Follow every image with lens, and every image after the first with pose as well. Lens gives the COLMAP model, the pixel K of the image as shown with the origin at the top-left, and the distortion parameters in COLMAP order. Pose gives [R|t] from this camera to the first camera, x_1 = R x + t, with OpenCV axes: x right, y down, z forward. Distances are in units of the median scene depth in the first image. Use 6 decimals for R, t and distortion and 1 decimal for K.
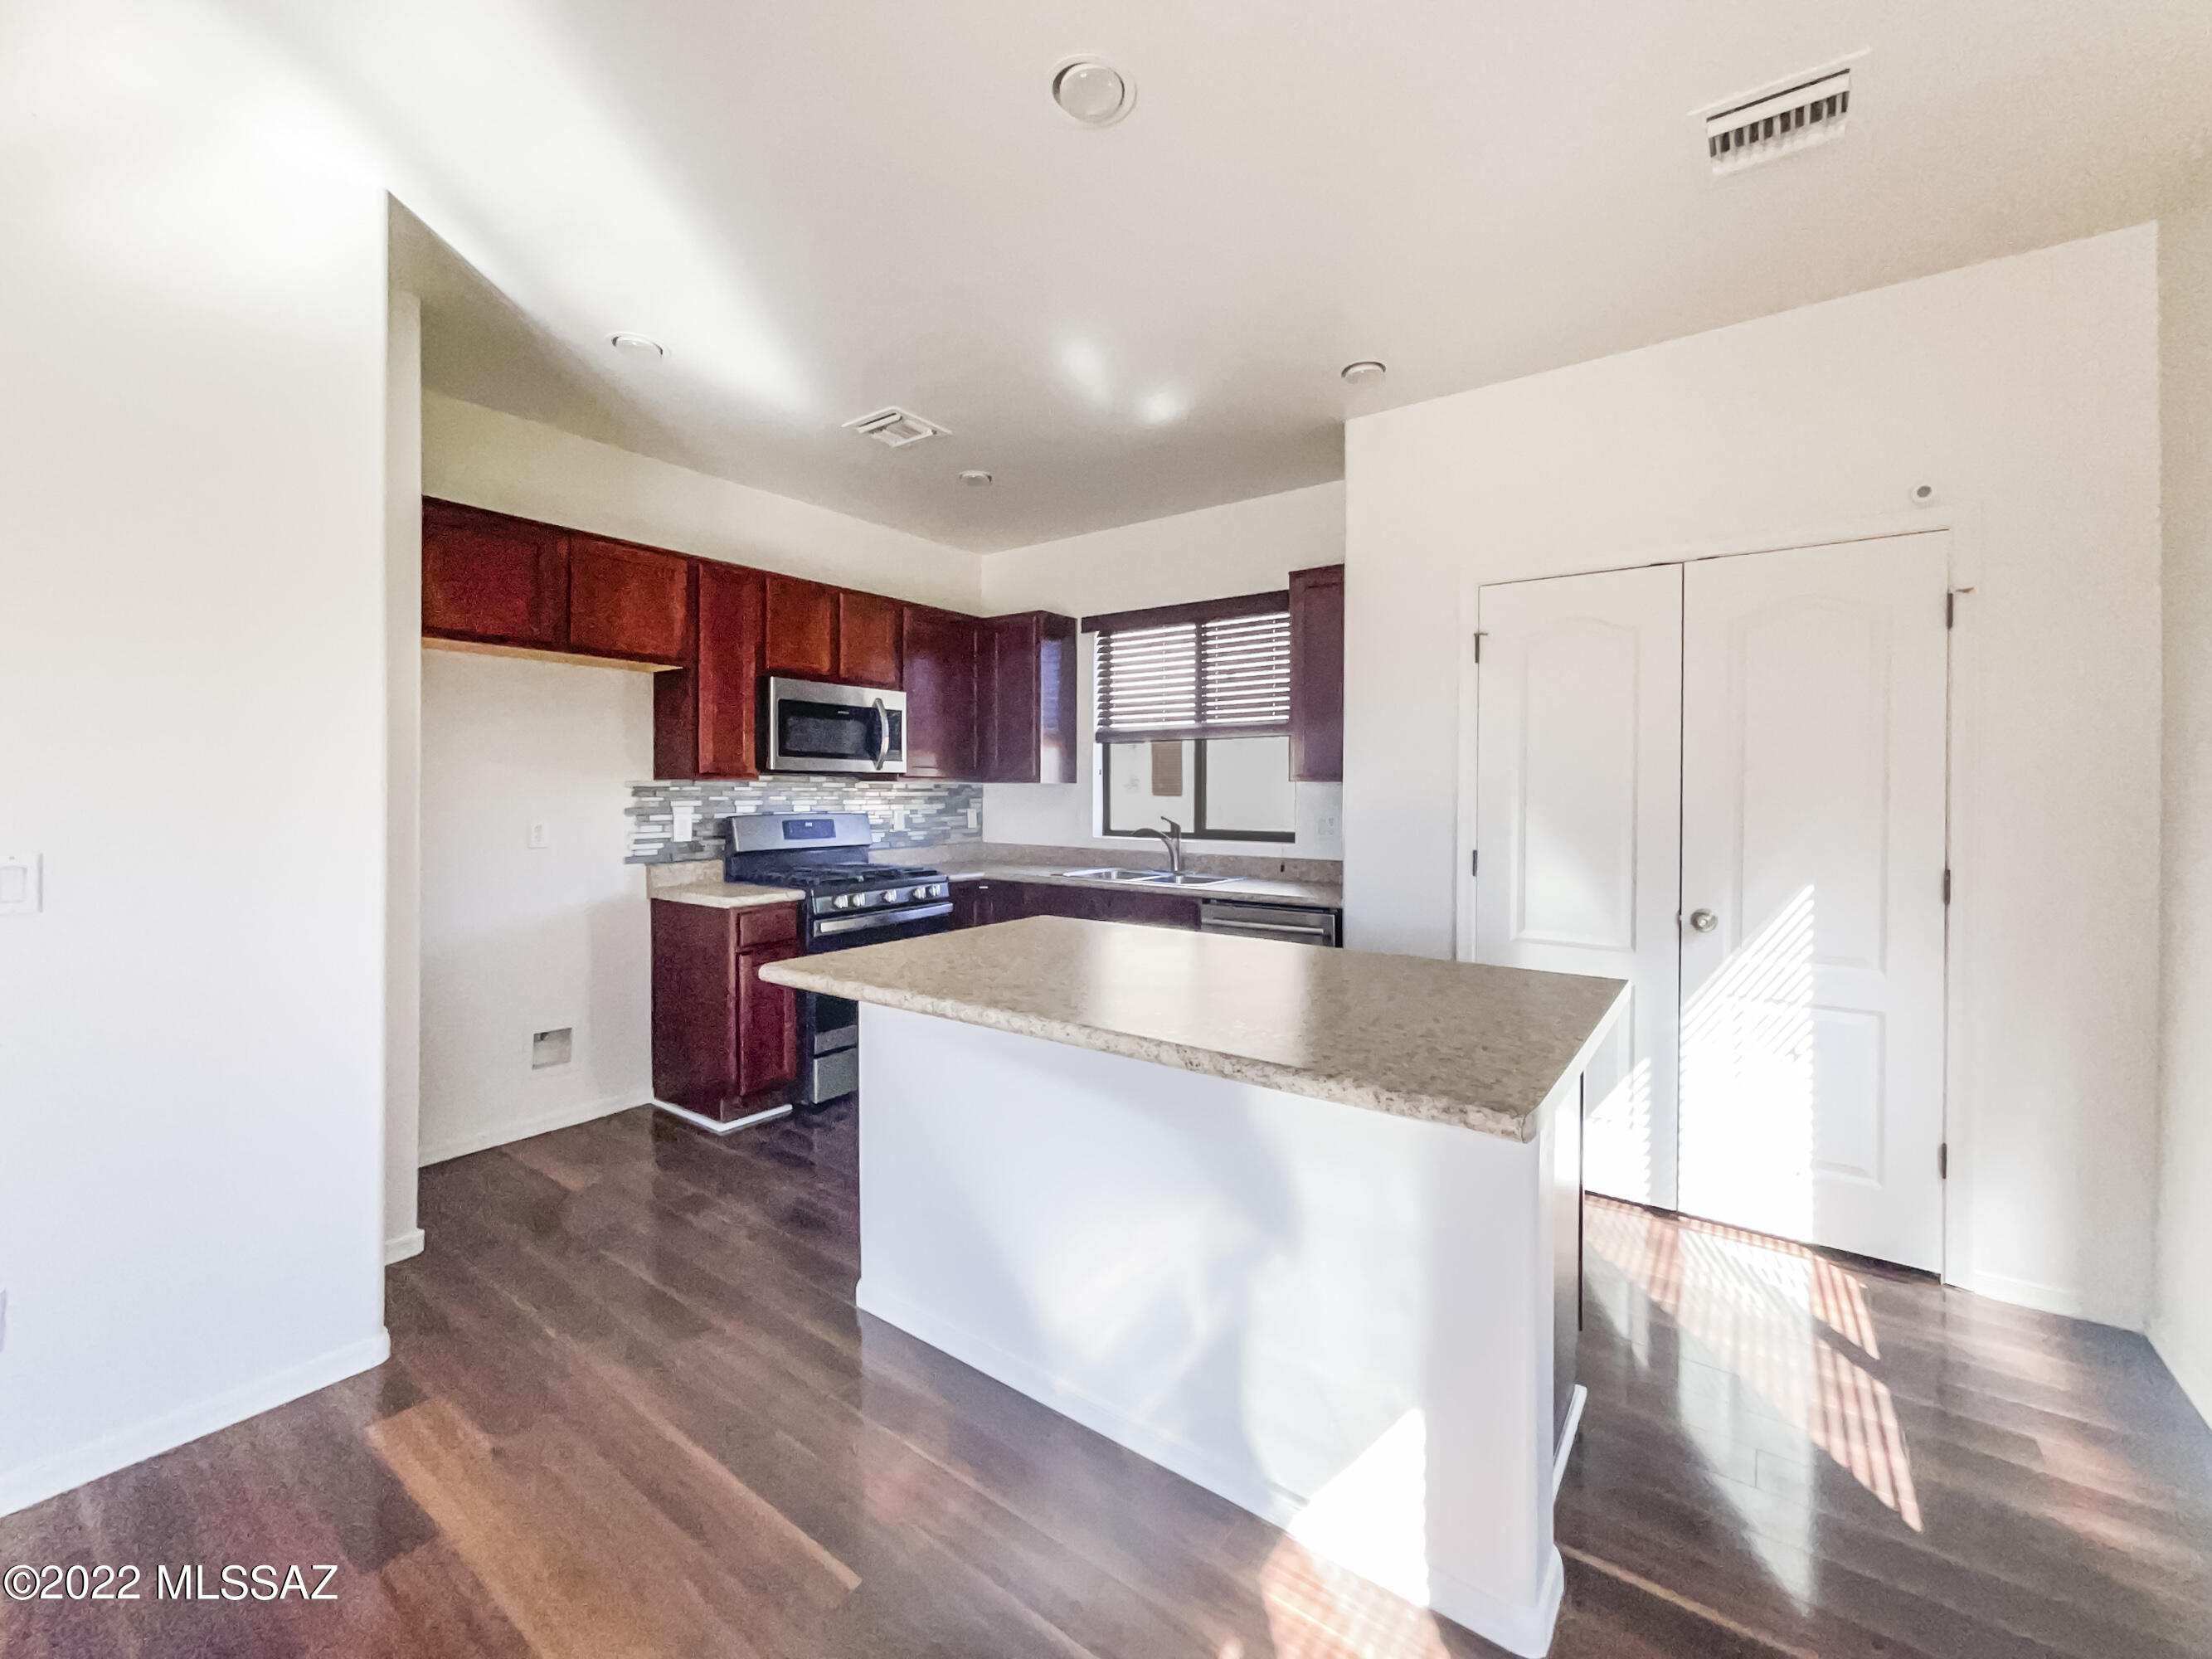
lens RADIAL K [[923.5, 0, 1104.4], [0, 923.5, 819.2], [0, 0, 1]] dist [0.008556, 0.000496]
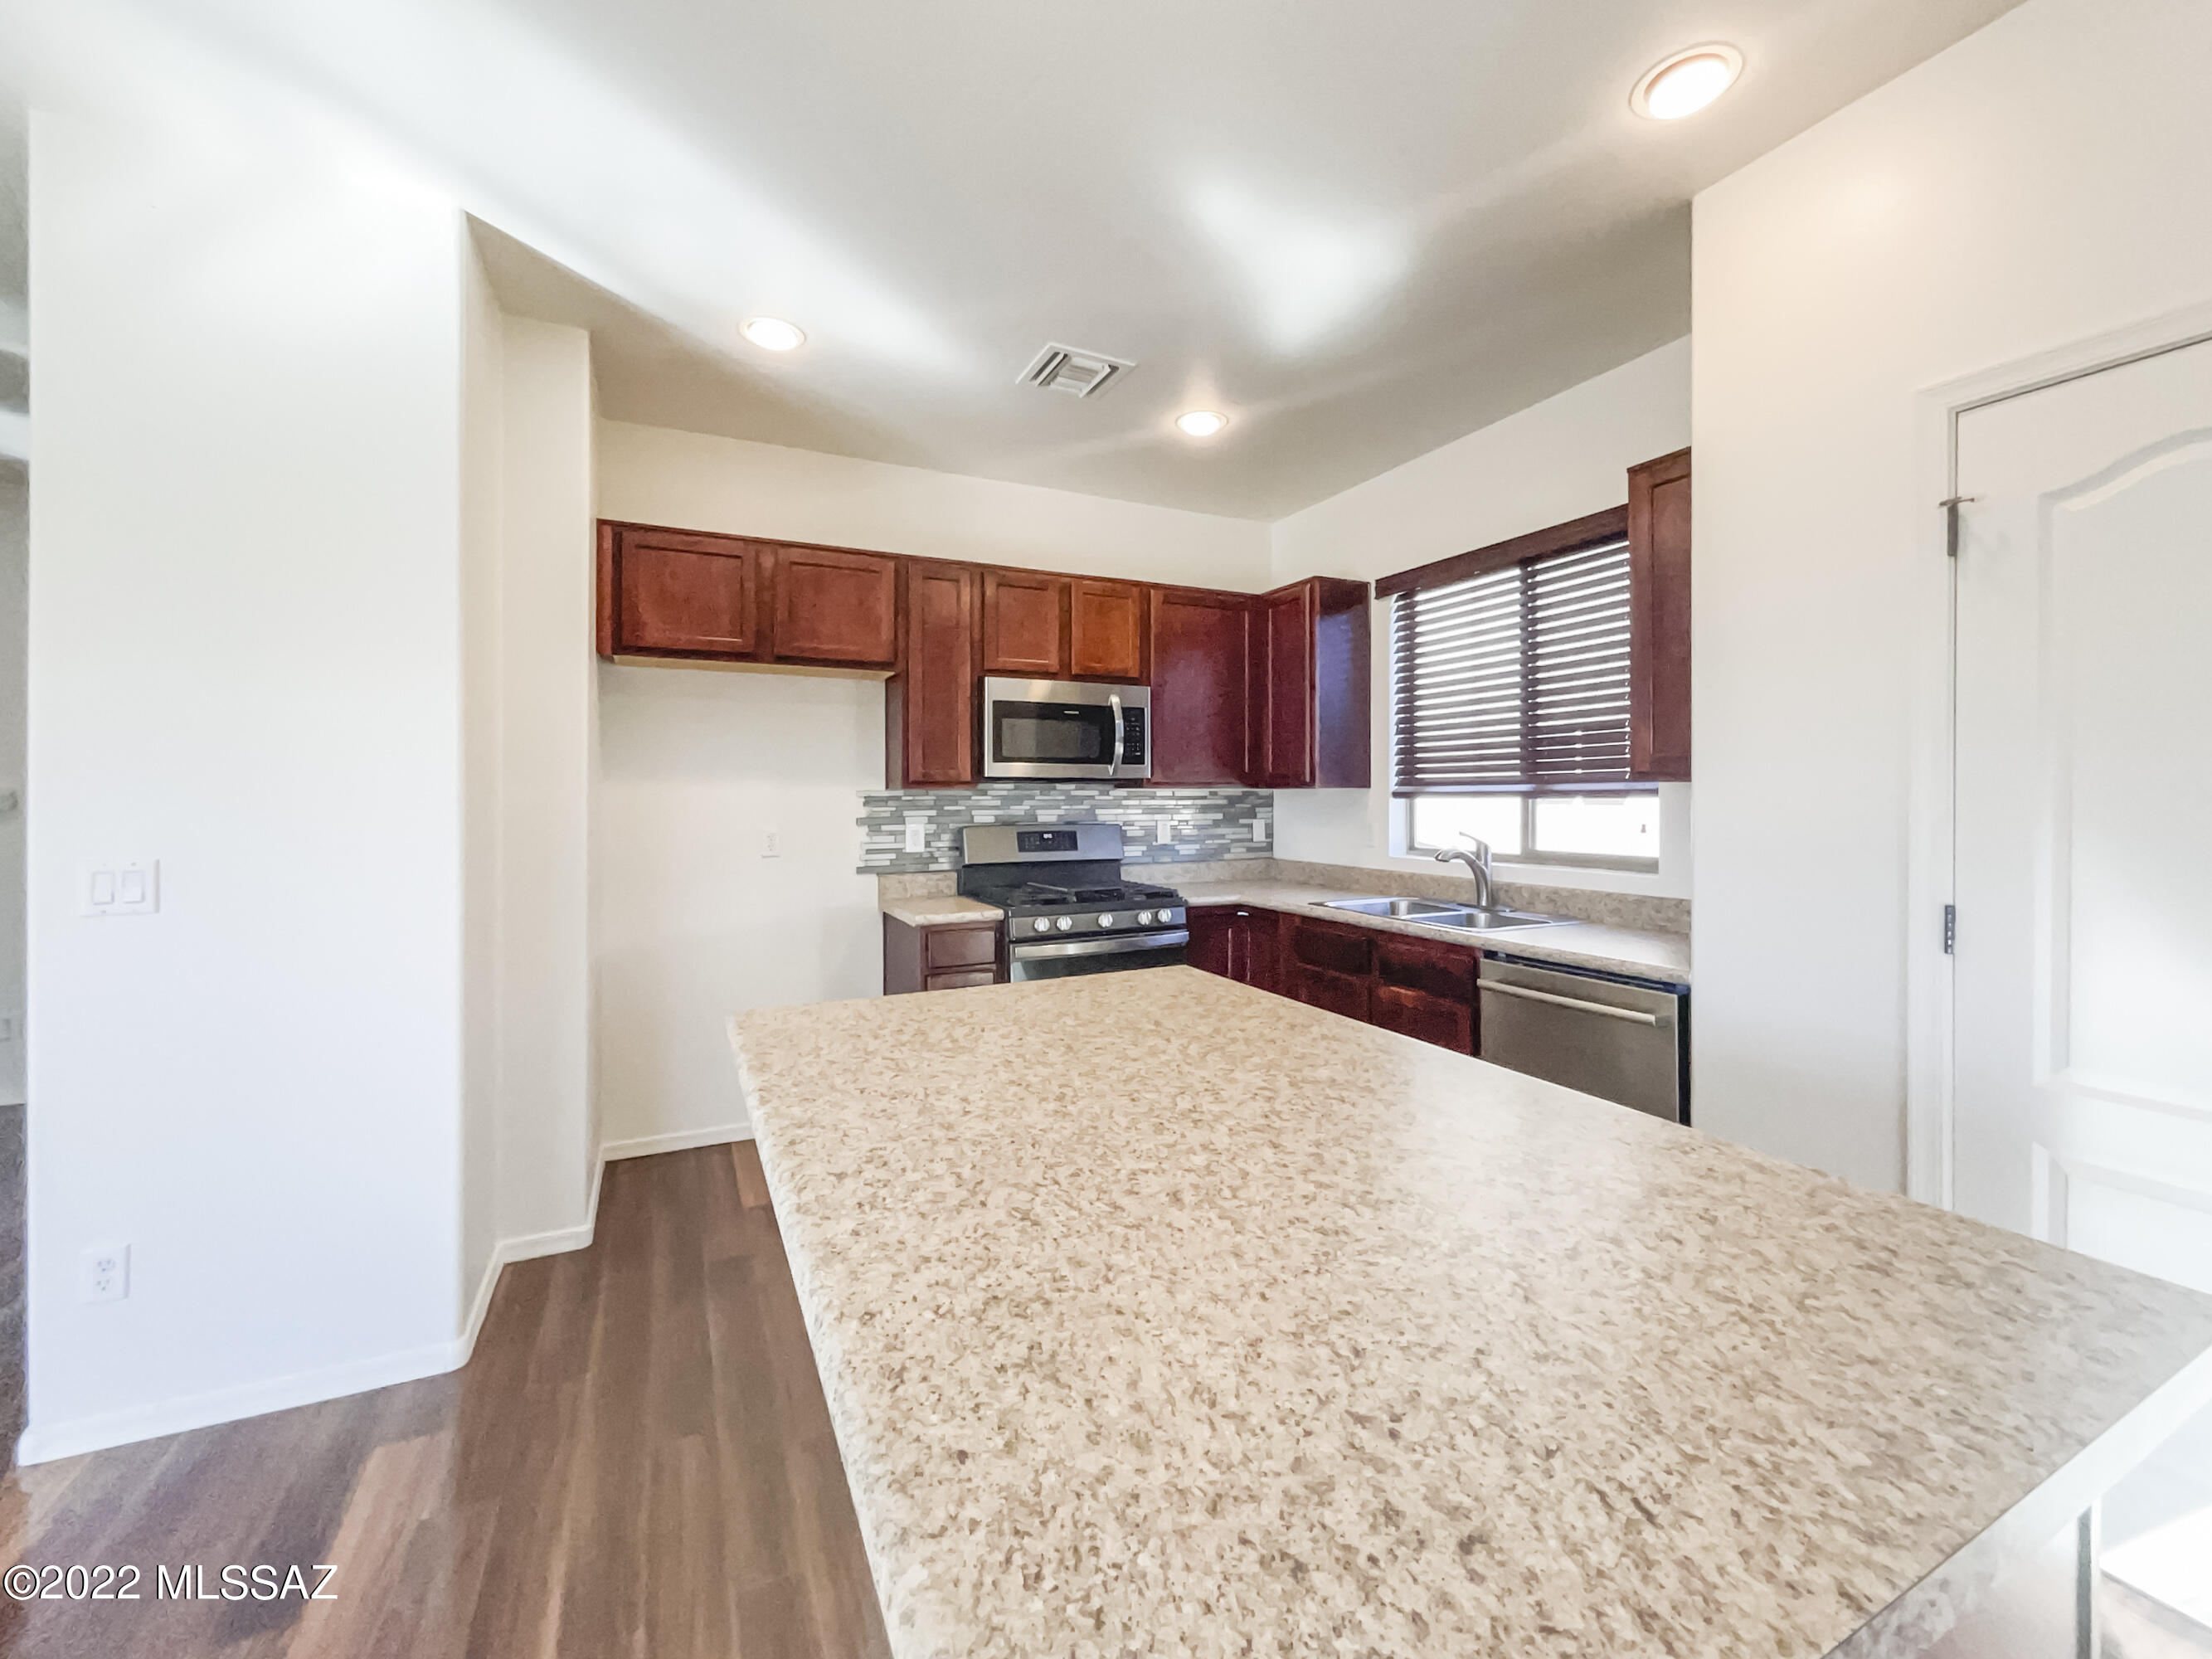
lens RADIAL K [[923.5, 0, 1109.8], [0, 923.5, 809.5], [0, 0, 1]] dist [0.008556, 0.000496]
pose [[0.885555, 0.000462, -0.464535, 0.161155], [-0.008598, 0.999844, -0.015397, -0.007113], [0.464456, 0.017629, 0.885421, 0.217054]]
